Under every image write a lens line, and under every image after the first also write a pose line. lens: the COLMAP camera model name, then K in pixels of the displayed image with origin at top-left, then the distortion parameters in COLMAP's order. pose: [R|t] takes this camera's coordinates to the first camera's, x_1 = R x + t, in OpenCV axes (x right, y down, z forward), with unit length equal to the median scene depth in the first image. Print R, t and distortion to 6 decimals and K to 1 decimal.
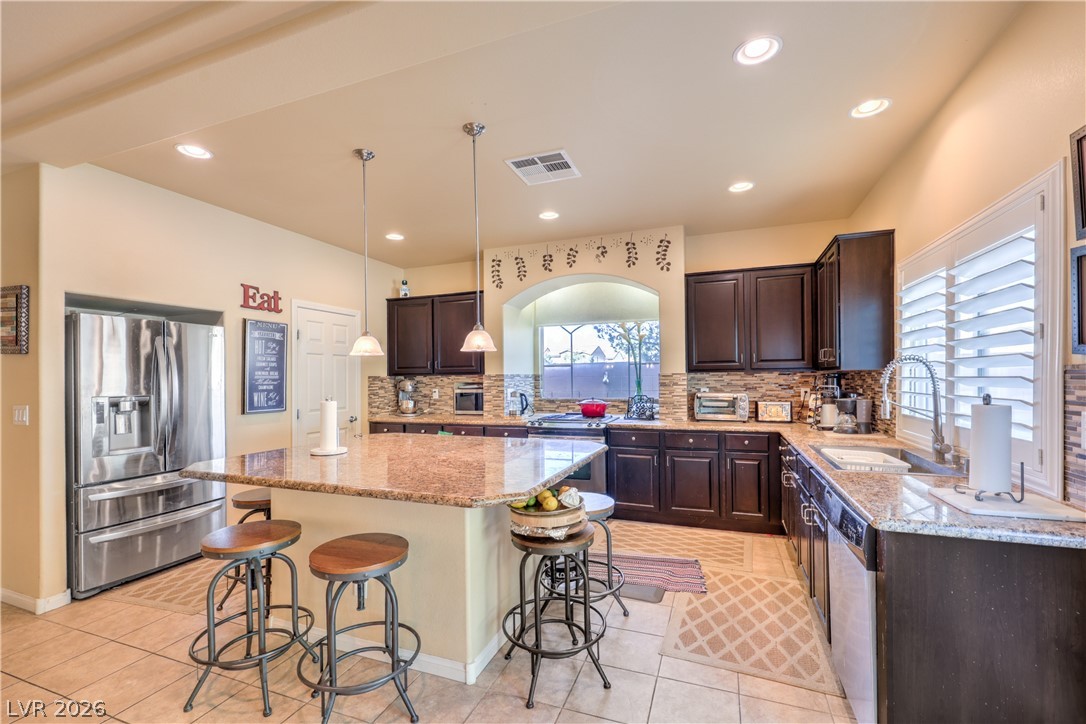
lens RADIAL K [[455.7, 0, 539.2], [0, 455.7, 373.7], [0, 0, 1]] dist [0.003418, -0.000491]
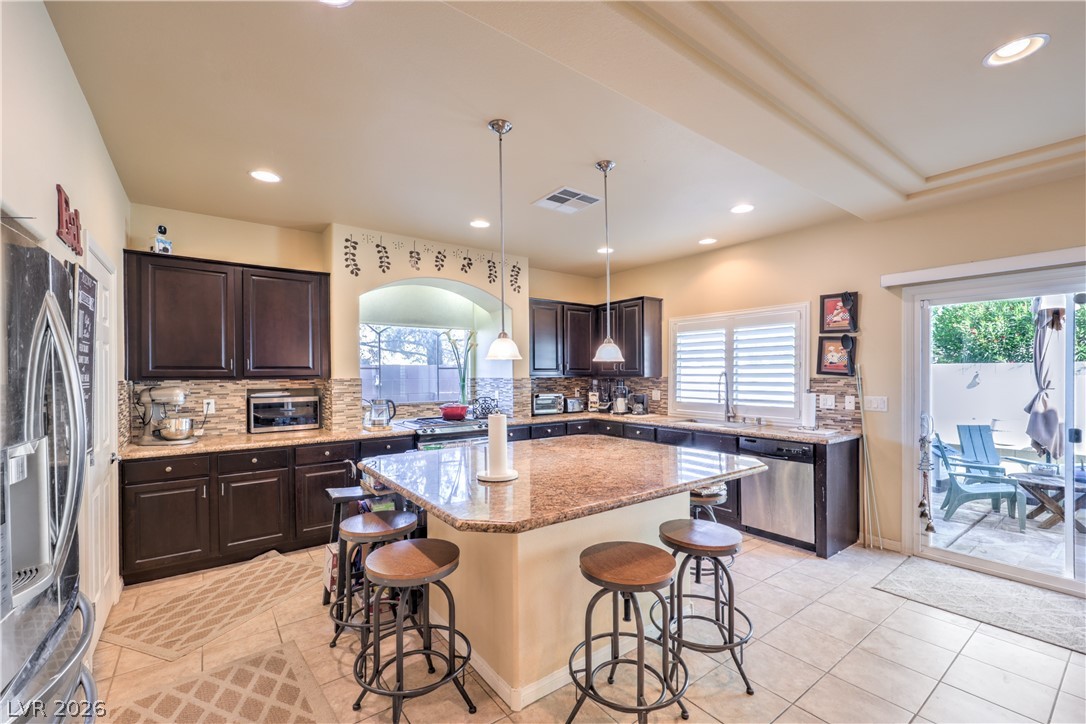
lens RADIAL K [[455.7, 0, 531.7], [0, 455.7, 368.0], [0, 0, 1]] dist [0.003418, -0.000491]
pose [[0.551008, 0.019089, 0.834282, -0.631723], [-0.008512, 0.999815, -0.017255, -0.005892], [-0.834456, 0.002406, 0.551069, 0.279927]]
